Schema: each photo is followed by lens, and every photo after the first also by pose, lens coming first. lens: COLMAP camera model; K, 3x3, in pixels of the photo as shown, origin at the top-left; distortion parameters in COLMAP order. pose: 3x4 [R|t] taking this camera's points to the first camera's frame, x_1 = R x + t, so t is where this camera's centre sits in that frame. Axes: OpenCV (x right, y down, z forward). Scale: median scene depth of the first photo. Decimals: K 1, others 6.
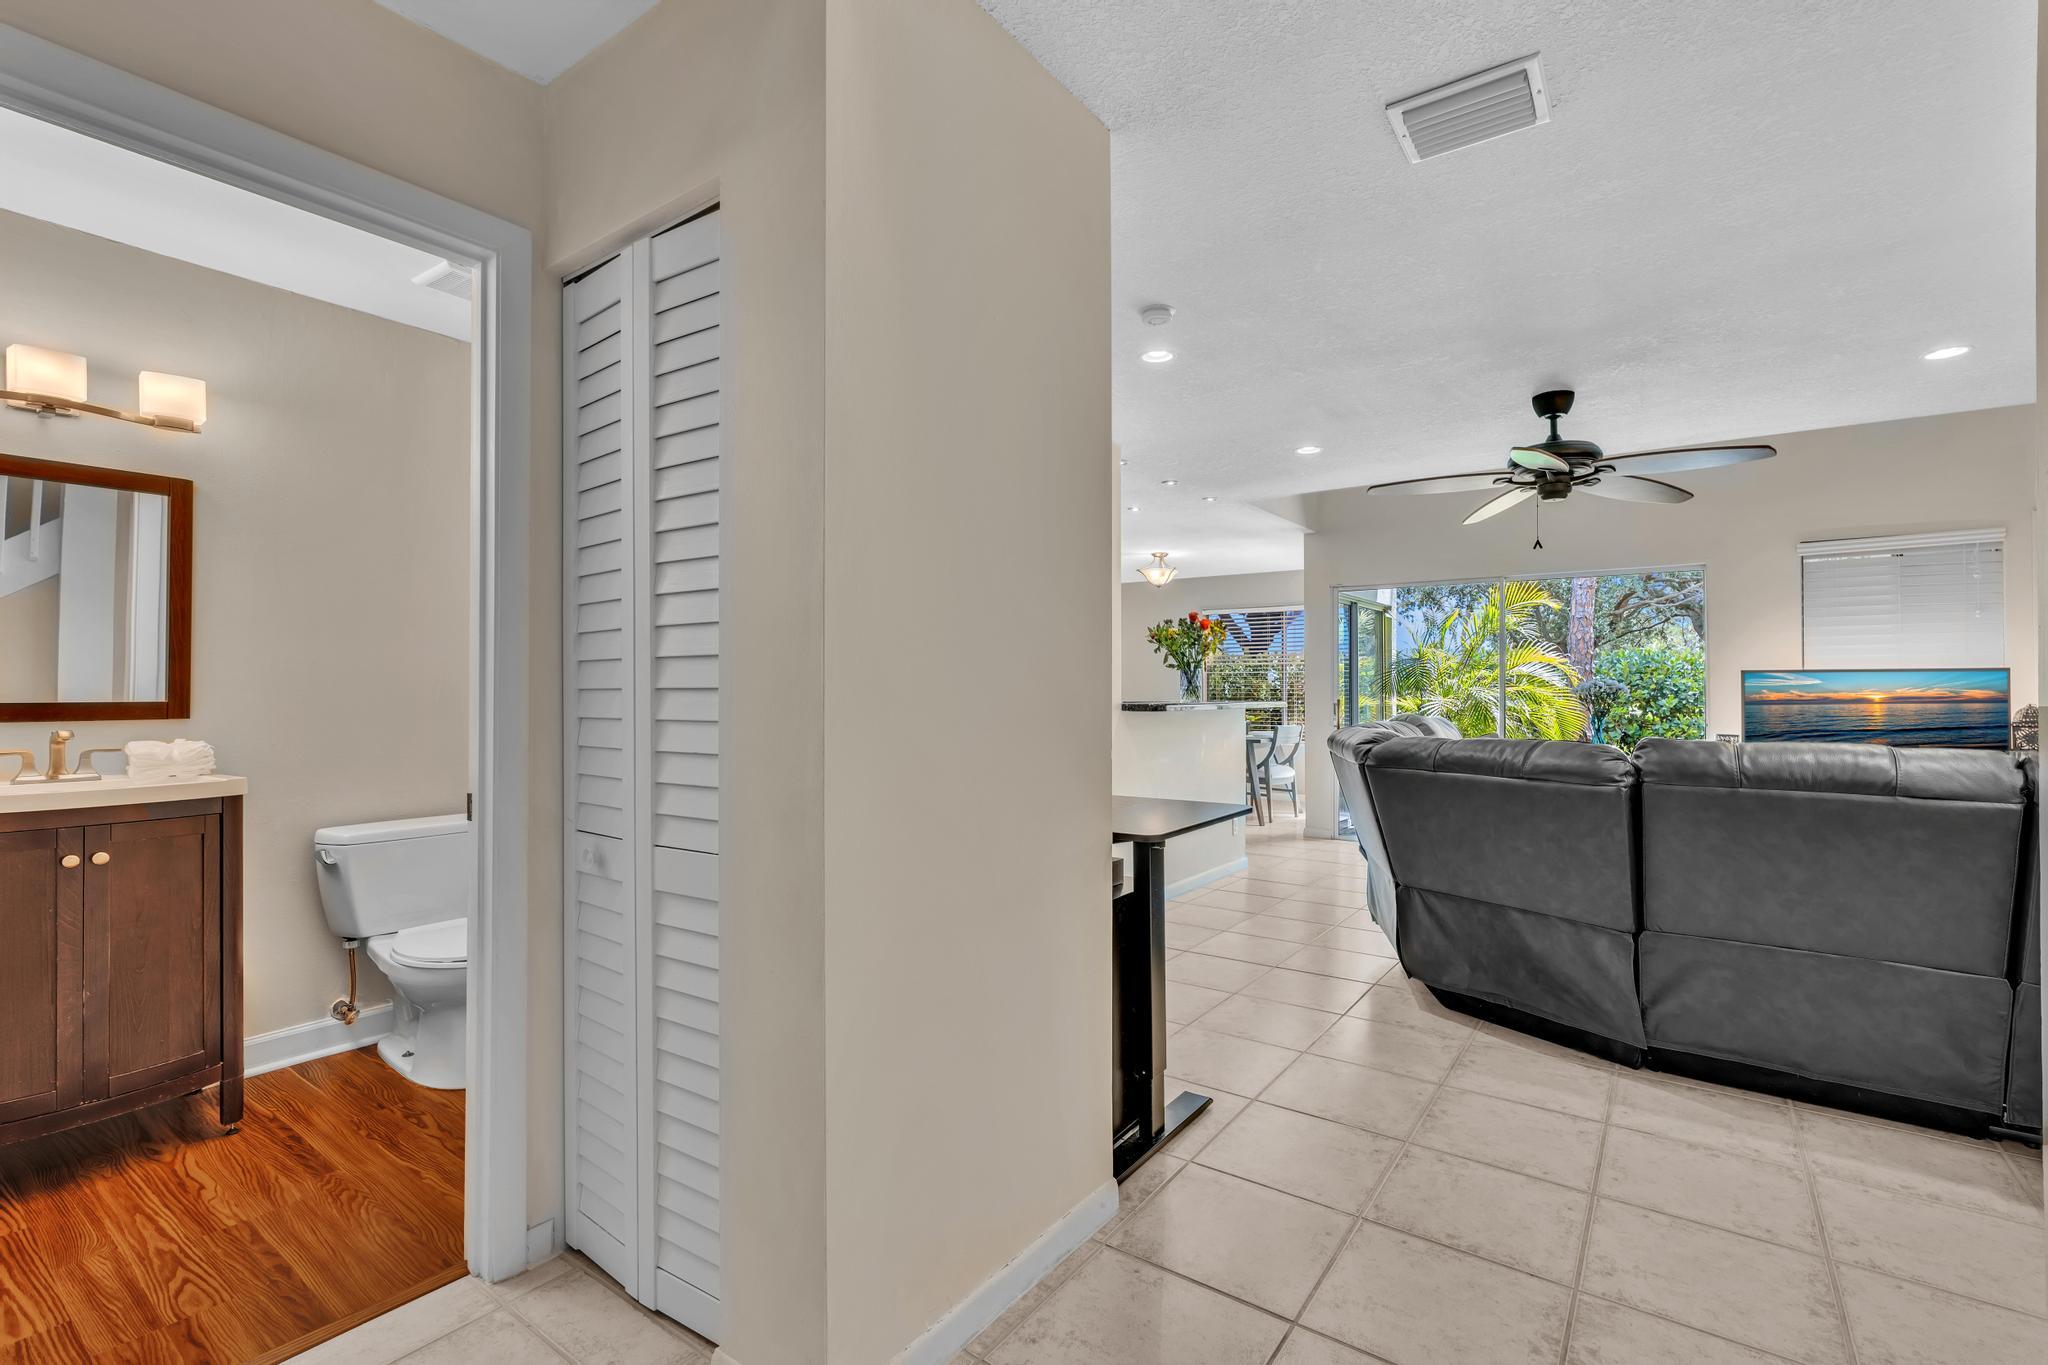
lens RADIAL K [[911.1, 0, 1039.1], [0, 911.1, 687.1], [0, 0, 1]] dist [-0.007182, 0.002573]
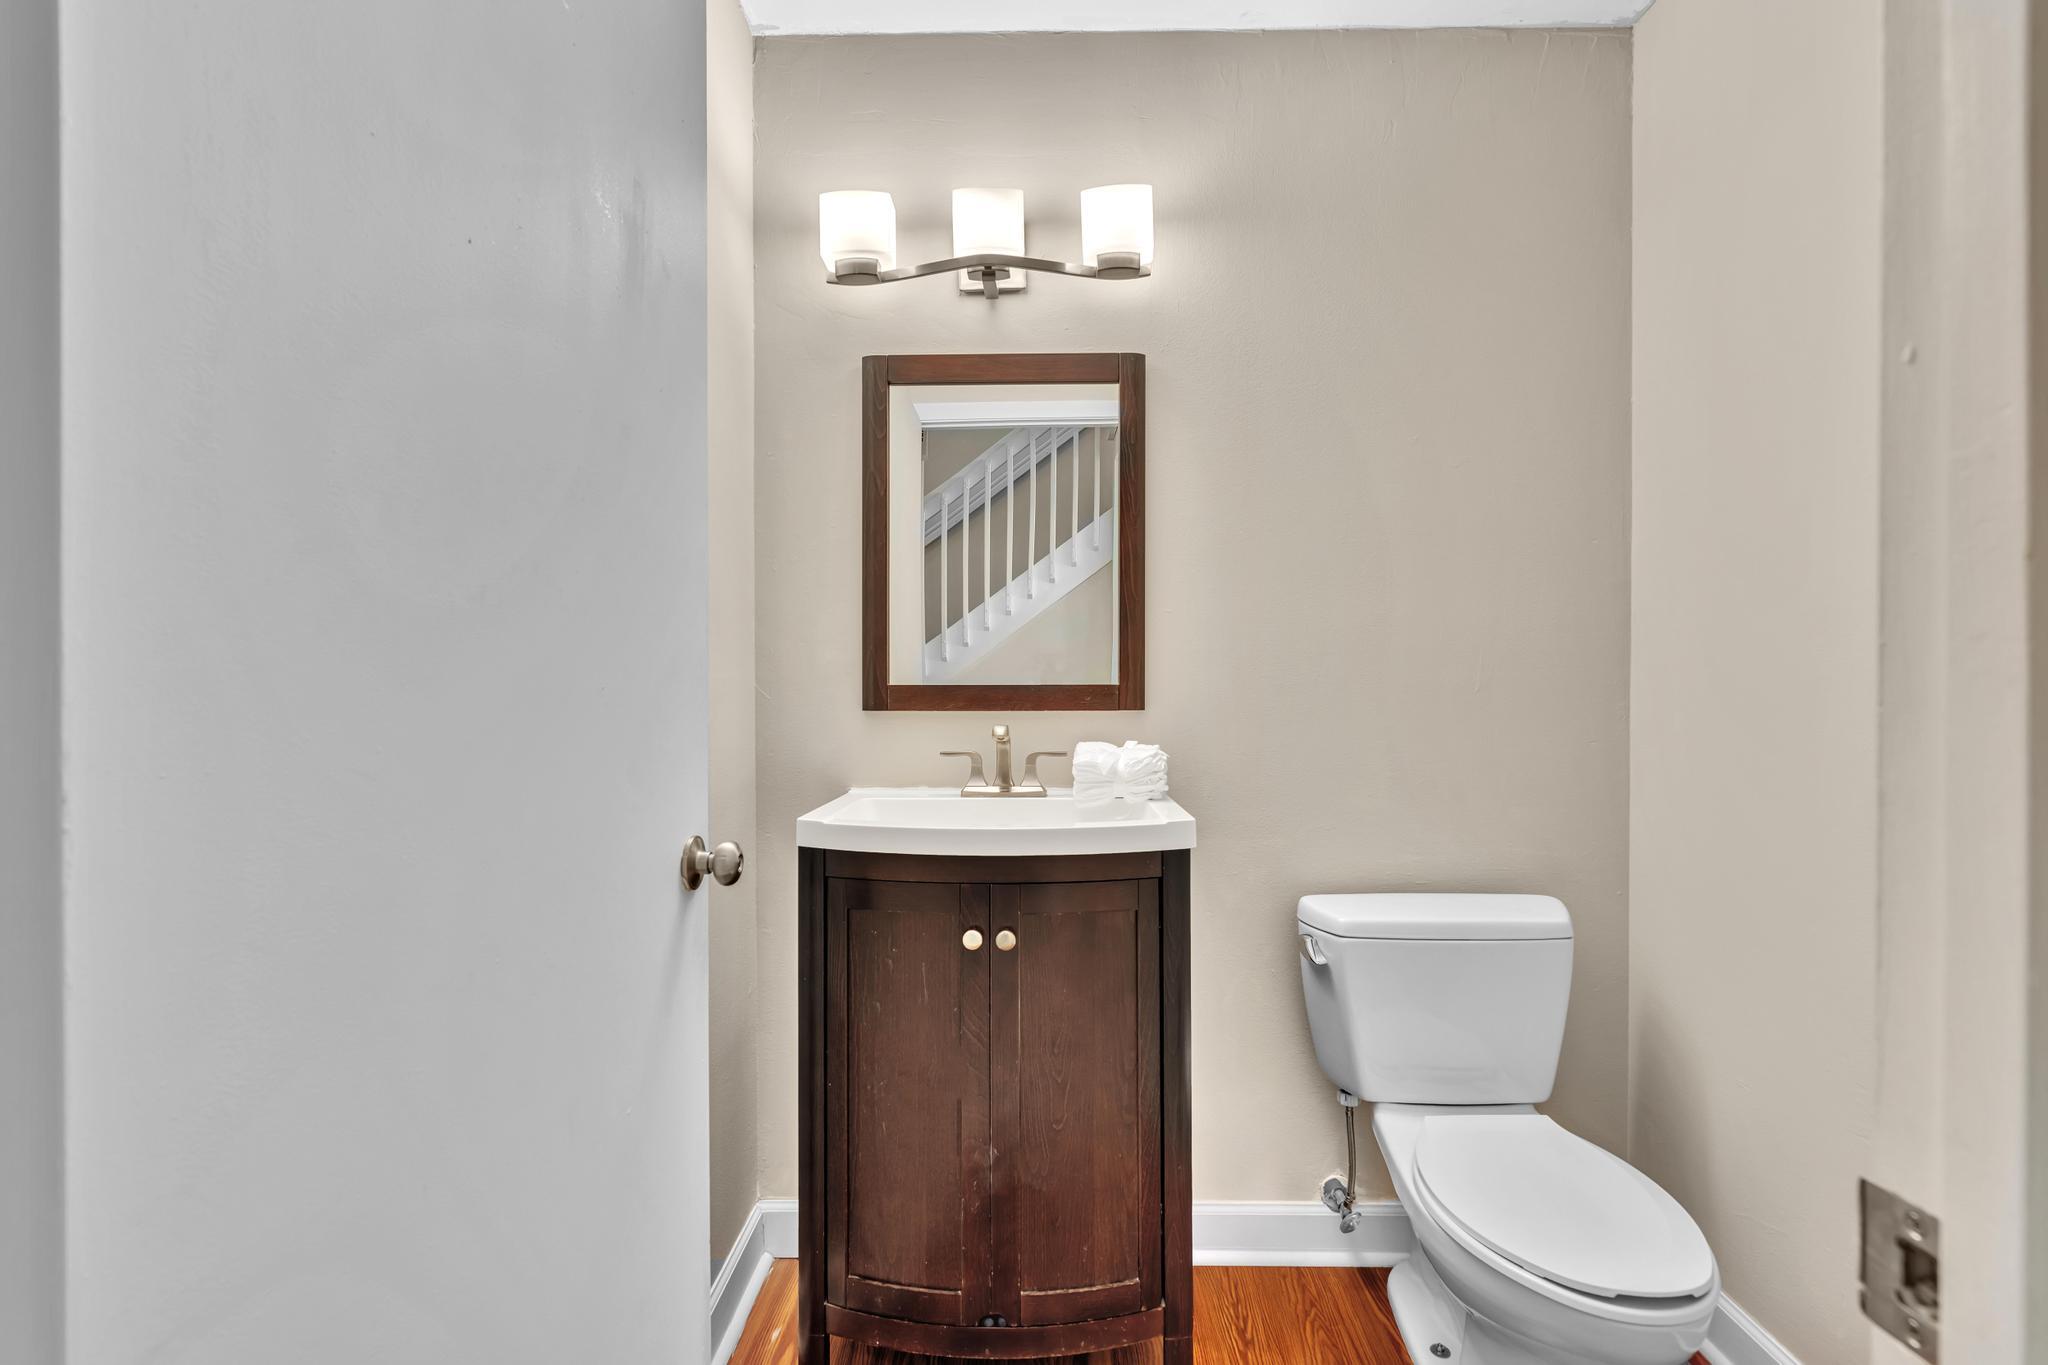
lens RADIAL K [[911.1, 0, 1038.9], [0, 911.1, 681.5], [0, 0, 1]] dist [-0.007182, 0.002573]
pose [[0.561527, 0.004386, -0.827447, -0.441121], [0.007515, 0.999918, 0.010400, 0.006274], [0.827424, -0.012059, 0.561448, 0.580542]]
